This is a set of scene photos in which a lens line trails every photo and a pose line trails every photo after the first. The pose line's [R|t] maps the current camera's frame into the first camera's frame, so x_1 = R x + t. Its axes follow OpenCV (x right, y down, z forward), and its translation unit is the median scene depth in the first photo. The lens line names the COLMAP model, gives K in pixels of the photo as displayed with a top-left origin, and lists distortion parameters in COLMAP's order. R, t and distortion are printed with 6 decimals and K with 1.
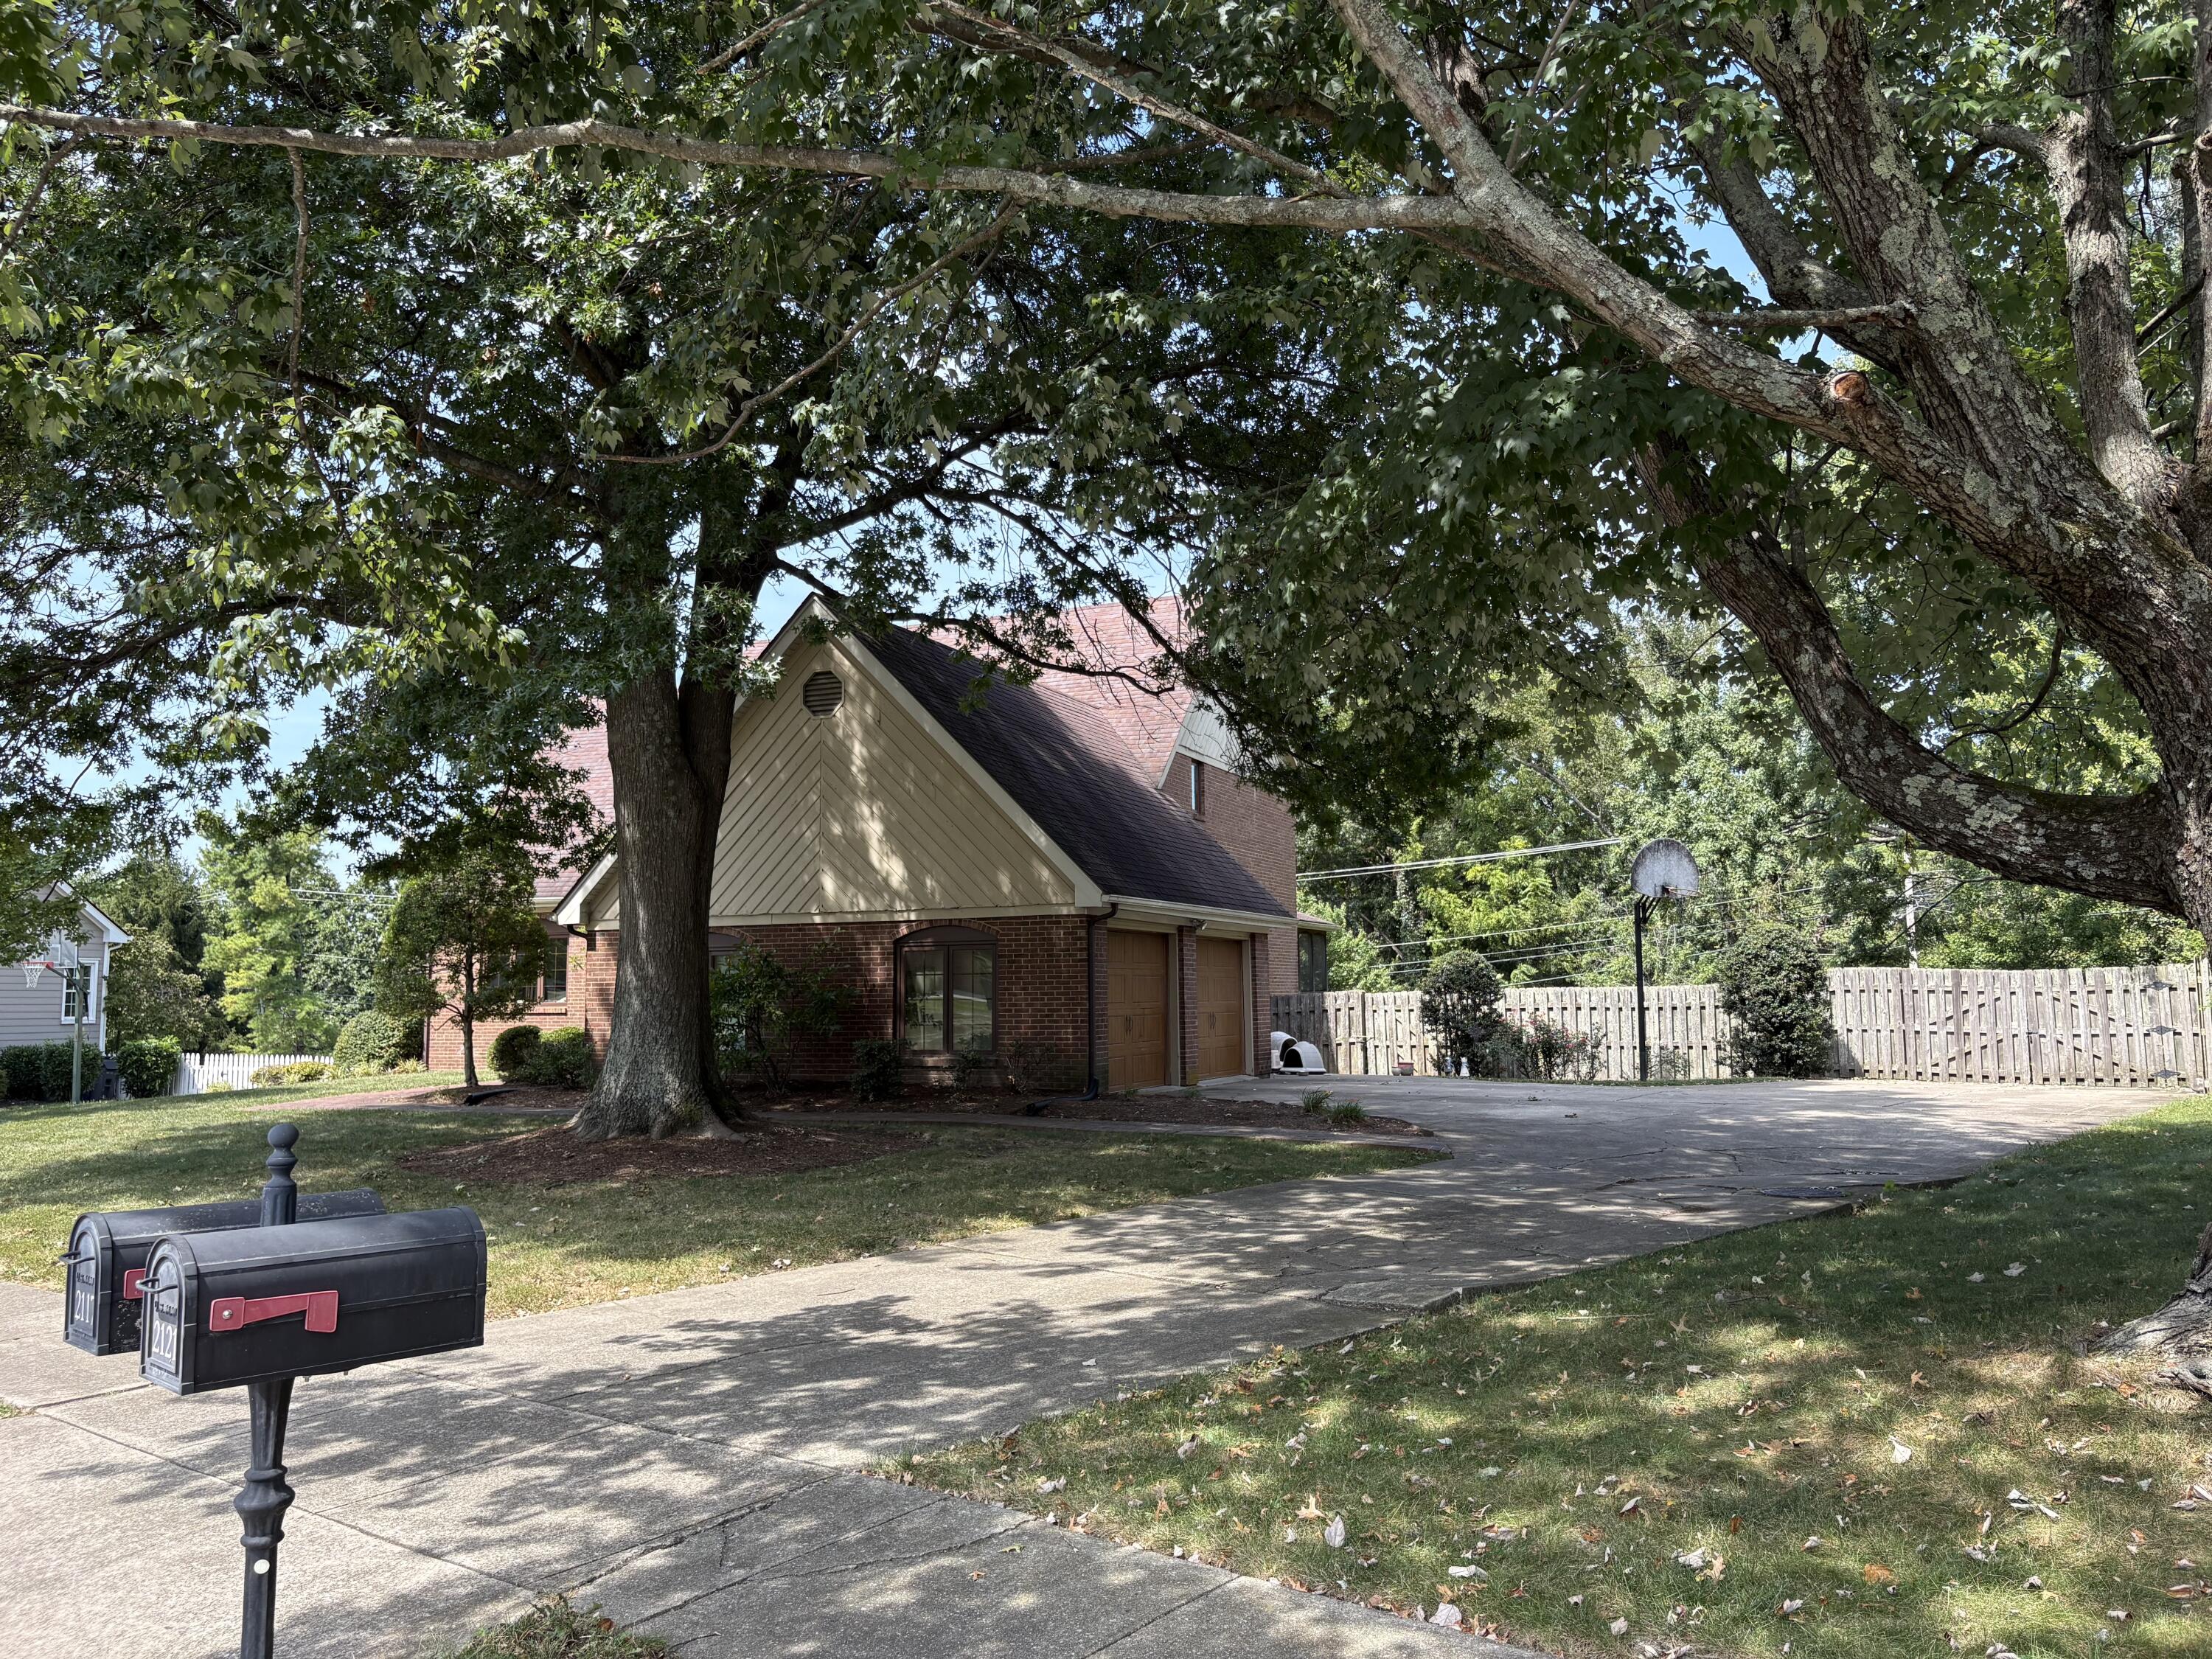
lens RADIAL K [[1671.6, 0, 1107.9], [0, 1671.6, 834.9], [0, 0, 1]] dist [0.080600, -0.170479]
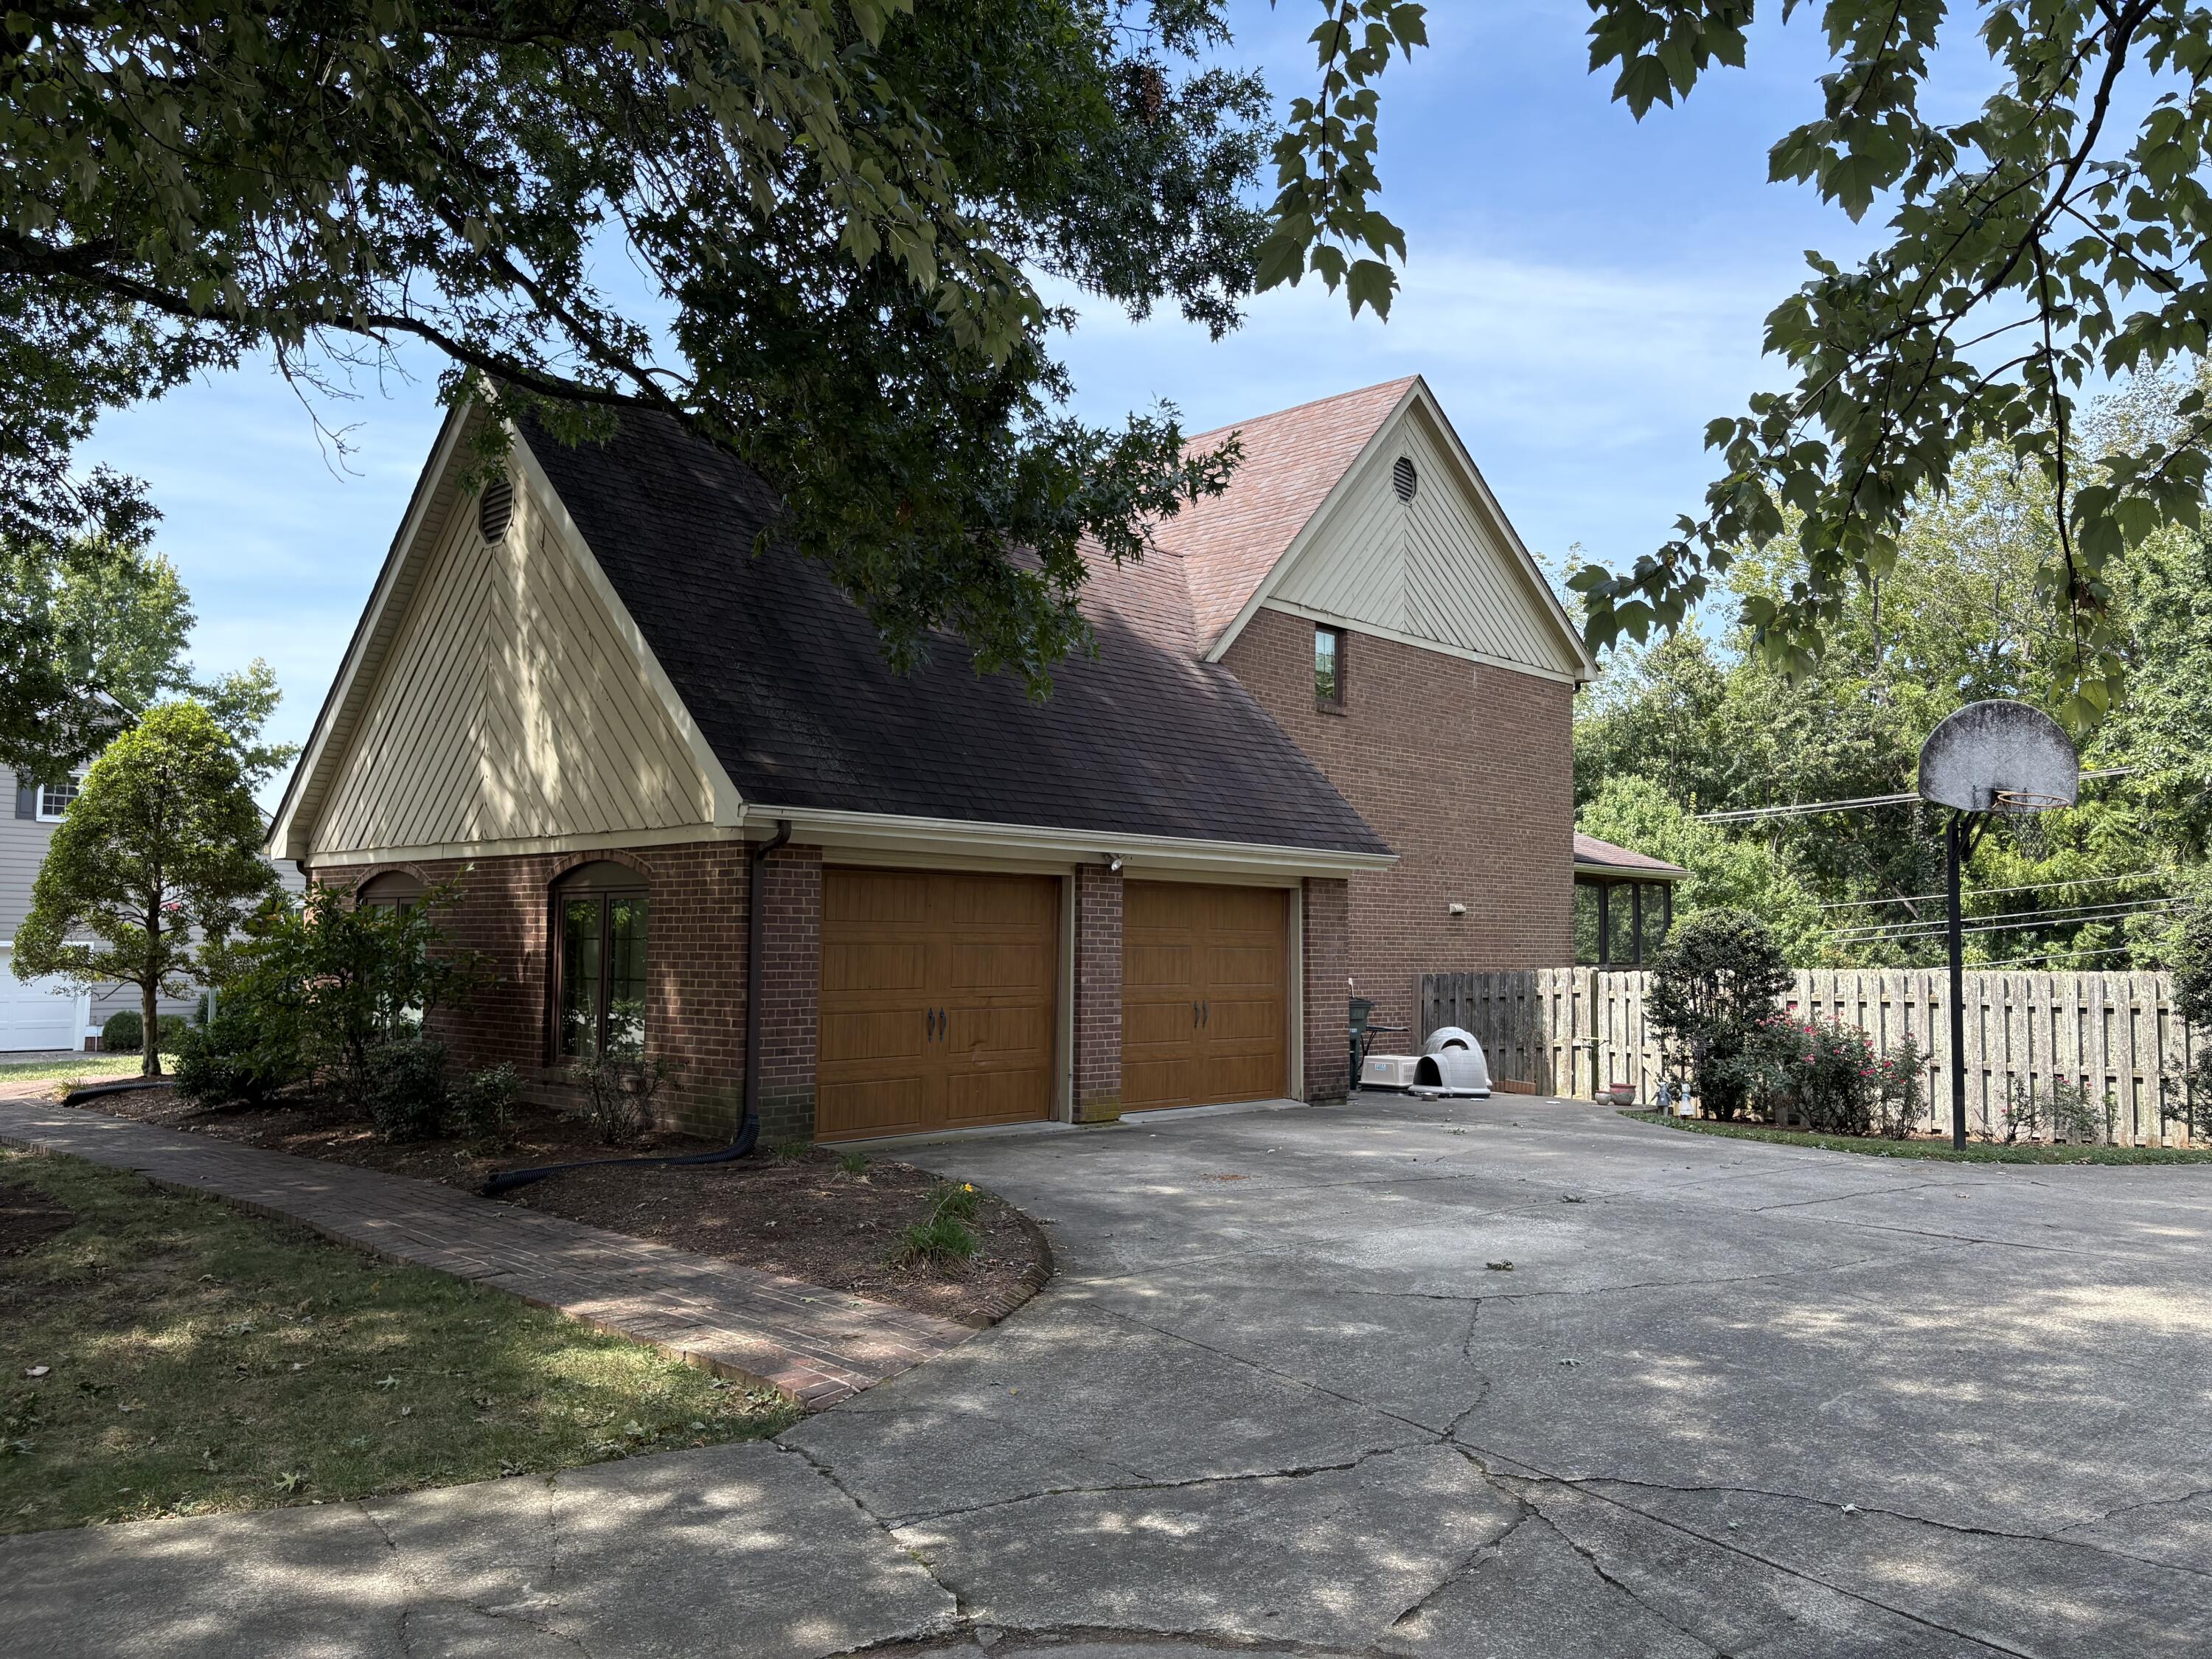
lens RADIAL K [[1671.6, 0, 1107.9], [0, 1671.6, 834.9], [0, 0, 1]] dist [0.080600, -0.170479]
pose [[0.939958, -0.004446, -0.341261, 0.222882], [0.014613, 0.999522, 0.027227, 0.023144], [0.340977, -0.030579, 0.939574, 0.362953]]
